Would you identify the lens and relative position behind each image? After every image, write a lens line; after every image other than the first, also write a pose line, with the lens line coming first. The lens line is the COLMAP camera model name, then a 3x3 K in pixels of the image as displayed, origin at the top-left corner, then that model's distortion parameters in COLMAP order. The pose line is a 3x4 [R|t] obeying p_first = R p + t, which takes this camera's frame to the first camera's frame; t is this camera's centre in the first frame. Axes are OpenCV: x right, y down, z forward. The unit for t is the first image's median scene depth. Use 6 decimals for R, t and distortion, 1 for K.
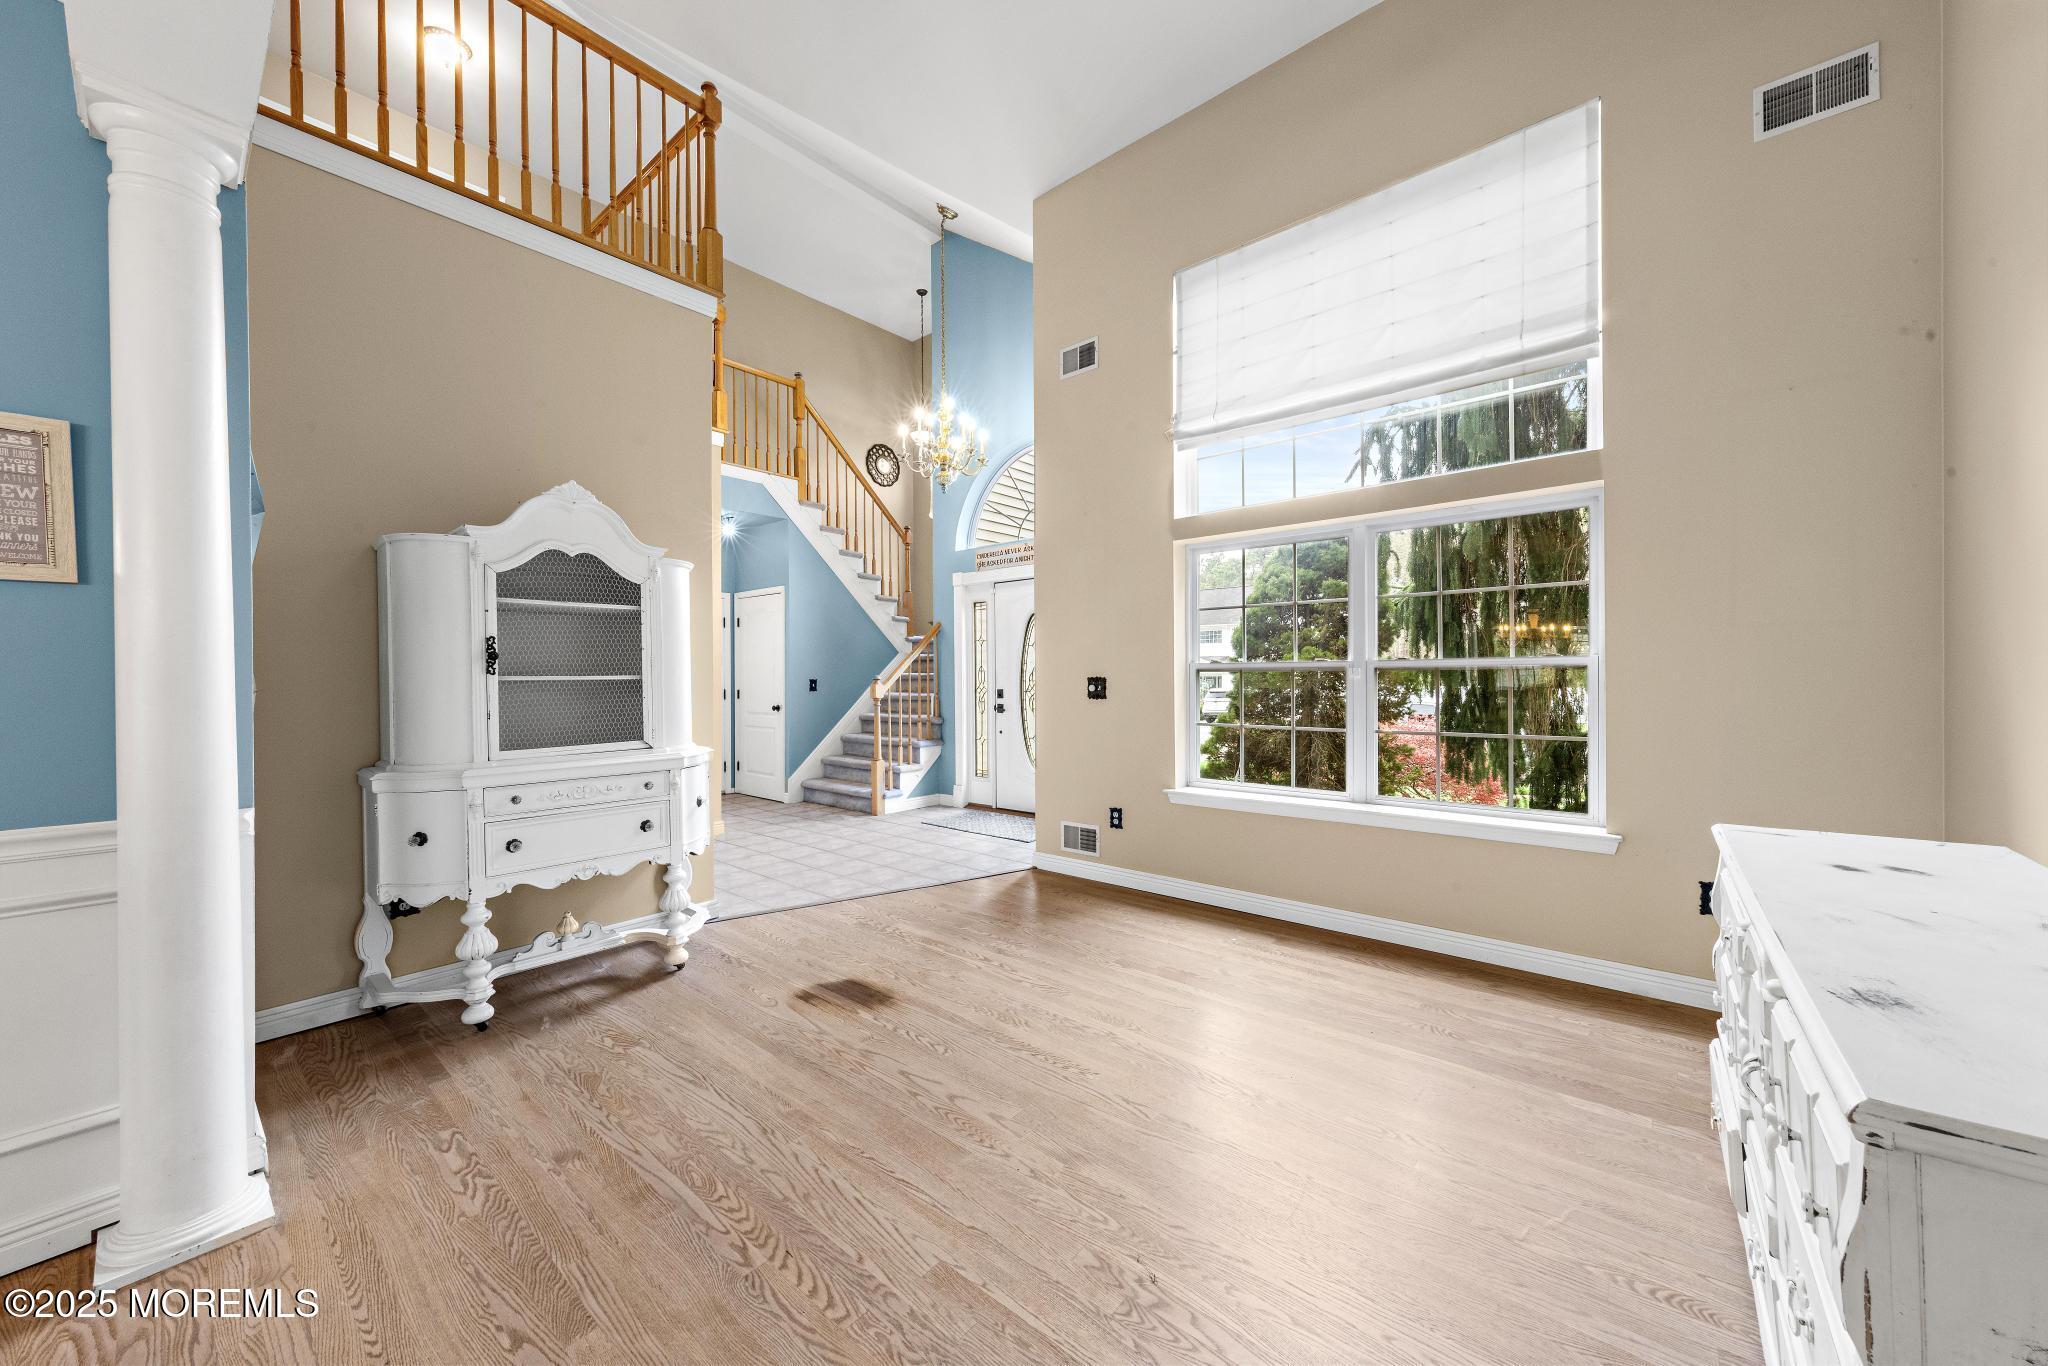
lens RADIAL K [[741.2, 0, 1030.0], [0, 741.2, 675.3], [0, 0, 1]] dist [0.002351, 0.000259]
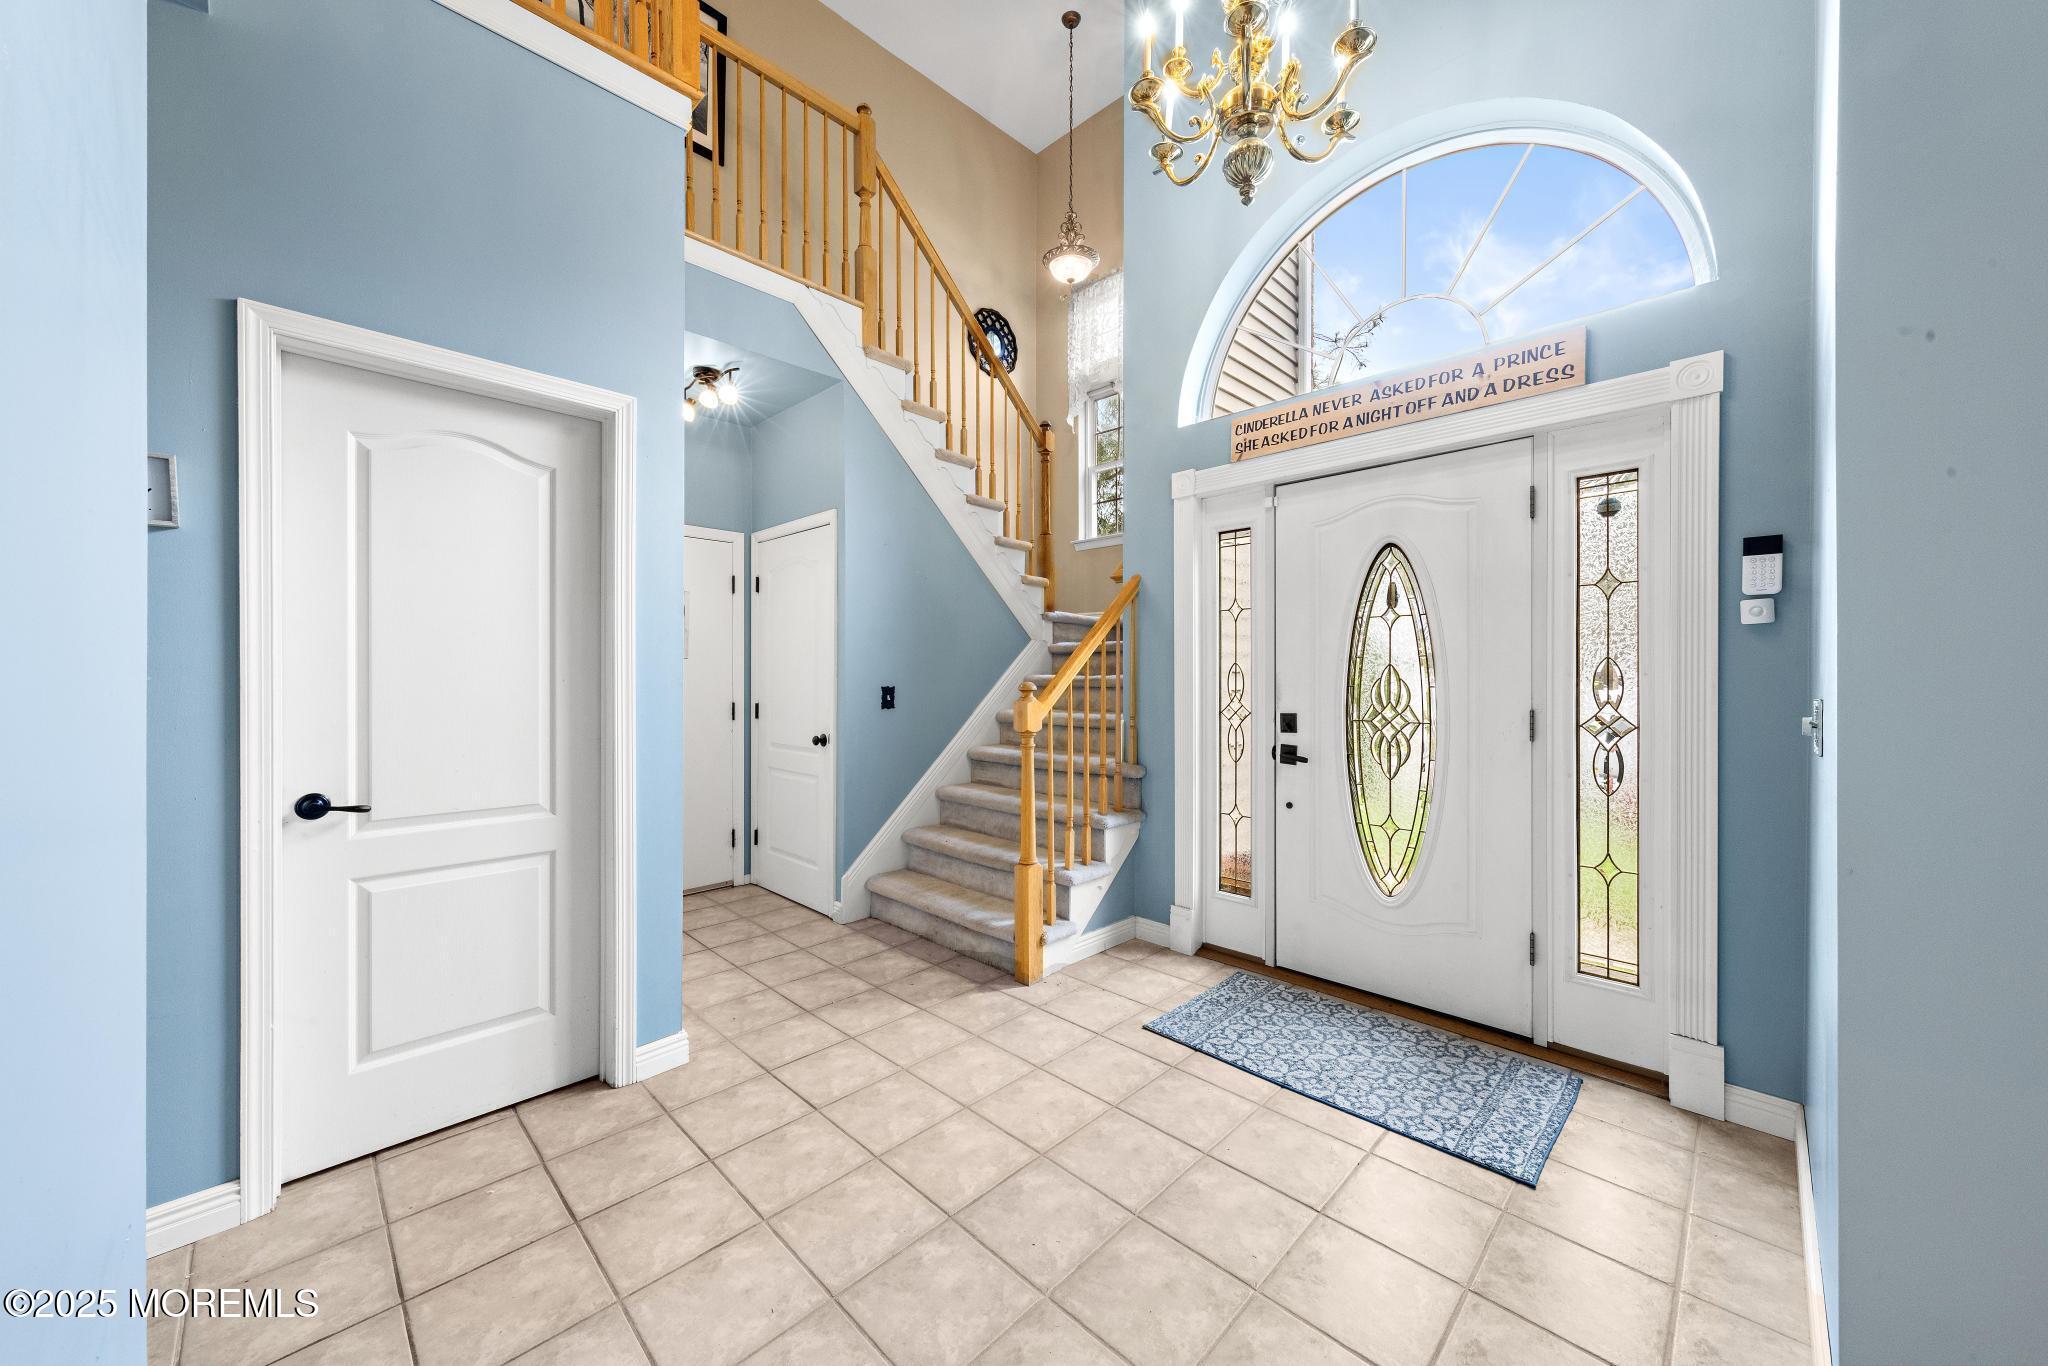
lens RADIAL K [[741.2, 0, 1033.5], [0, 741.2, 675.2], [0, 0, 1]] dist [0.002351, 0.000259]
pose [[0.997727, 0.006032, -0.067109, -0.168049], [-0.005807, 0.999977, 0.003558, -0.005464], [0.067129, -0.003161, 0.997739, 0.523105]]
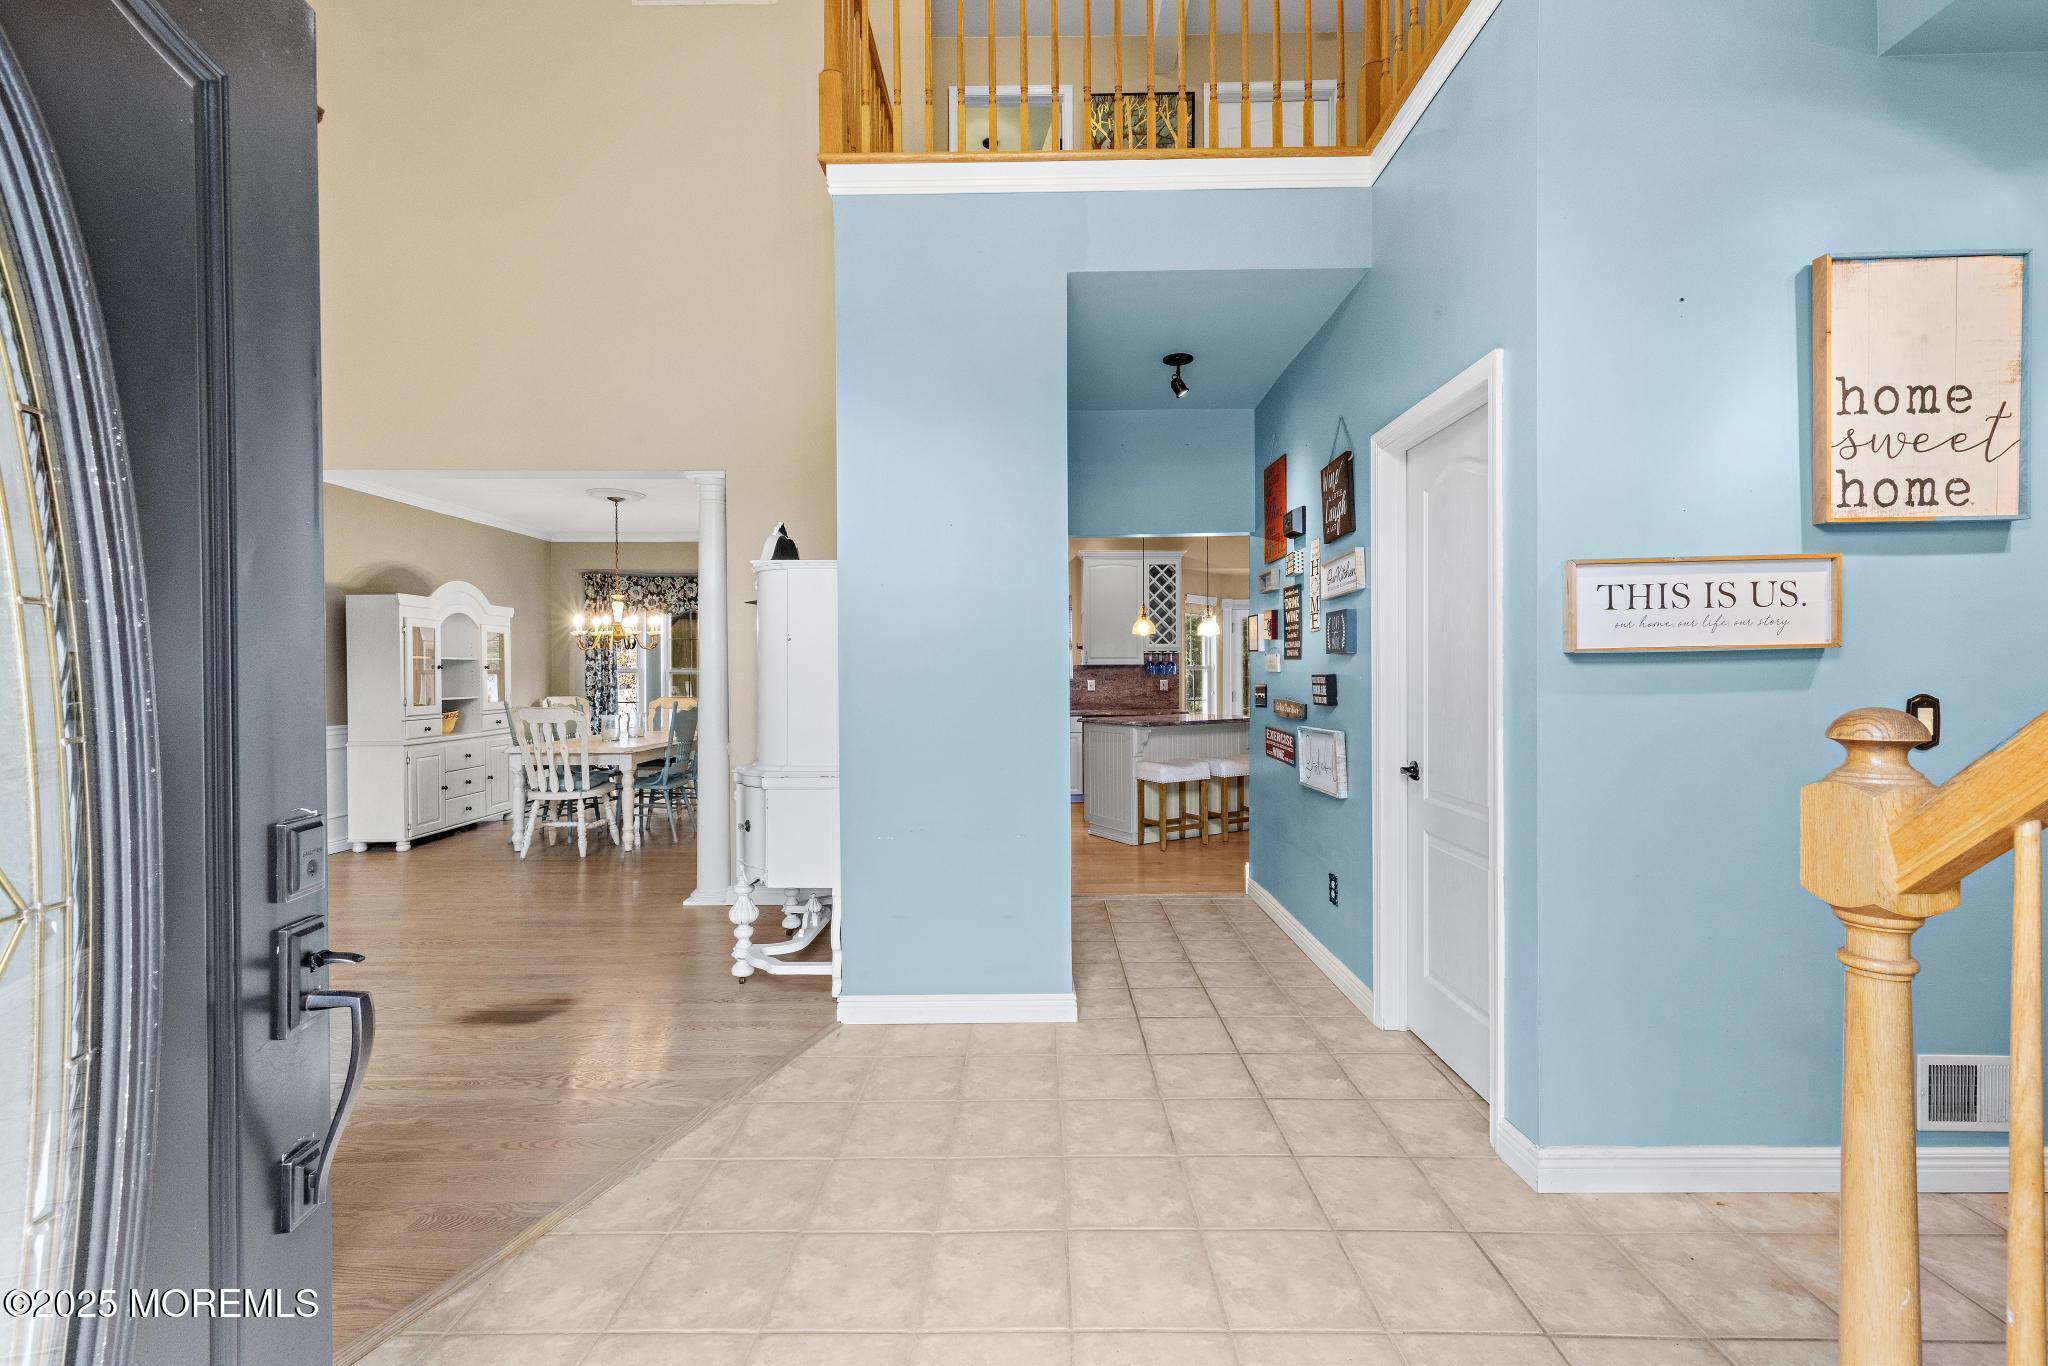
lens RADIAL K [[842.6, 0, 1031.9], [0, 842.6, 683.0], [0, 0, 1]] dist [0.002638, -0.000001]
pose [[-0.760615, 0.017957, -0.648955, -0.018576], [0.012860, 0.999838, 0.012593, -0.007845], [0.649076, 0.001233, -0.760723, 0.992434]]
